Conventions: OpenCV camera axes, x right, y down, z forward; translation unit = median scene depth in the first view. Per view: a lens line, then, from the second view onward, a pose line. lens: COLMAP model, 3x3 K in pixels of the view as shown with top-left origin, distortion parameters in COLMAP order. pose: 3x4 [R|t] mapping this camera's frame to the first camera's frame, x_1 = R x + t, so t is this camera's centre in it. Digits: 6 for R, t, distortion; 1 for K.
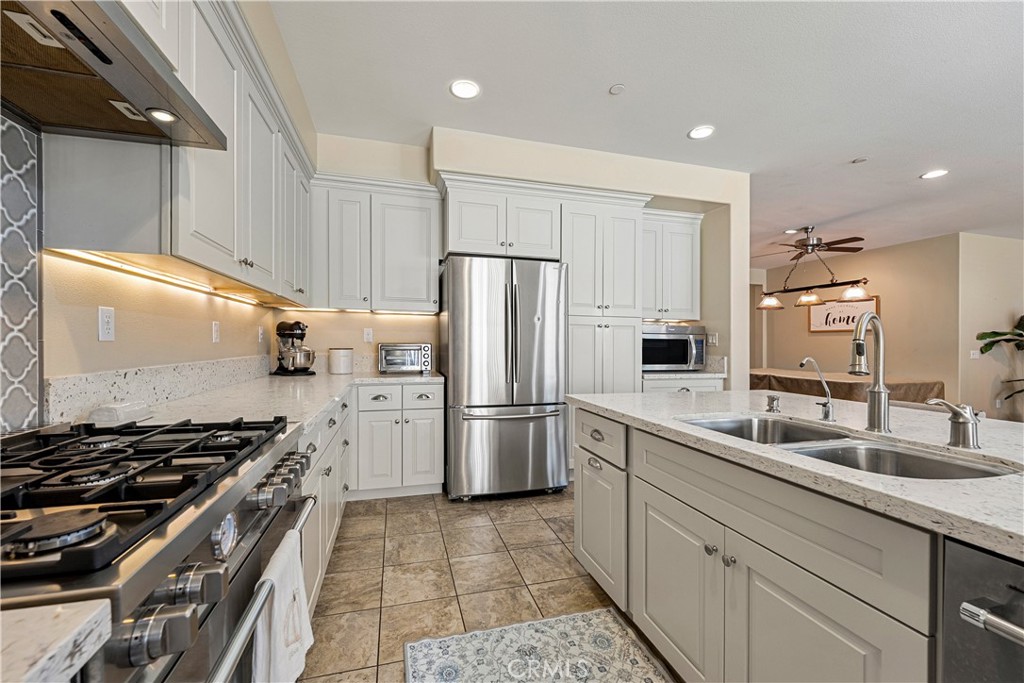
lens RADIAL K [[412.8, 0, 513.4], [0, 412.8, 346.9], [0, 0, 1]] dist [-0.001713, -0.000024]
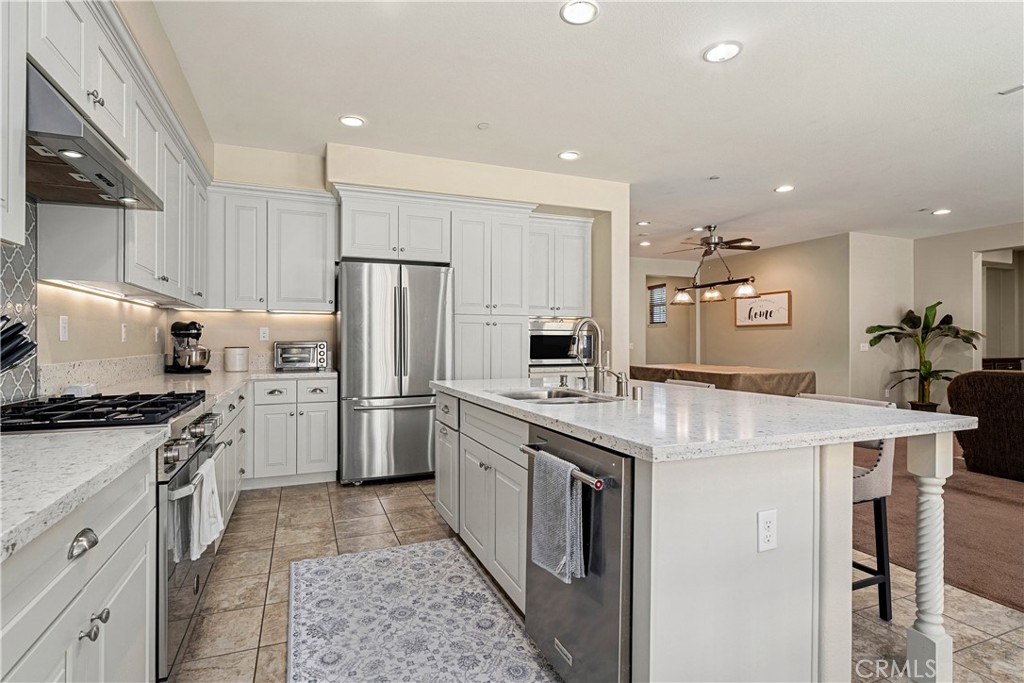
lens RADIAL K [[514.8, 0, 516.9], [0, 514.8, 331.5], [0, 0, 1]] dist [0.000032, -0.001327]
pose [[0.993384, -0.007939, 0.114563, 0.140453], [0.011169, 0.999557, -0.027575, 0.008502], [-0.114293, 0.028672, 0.993033, -0.384254]]
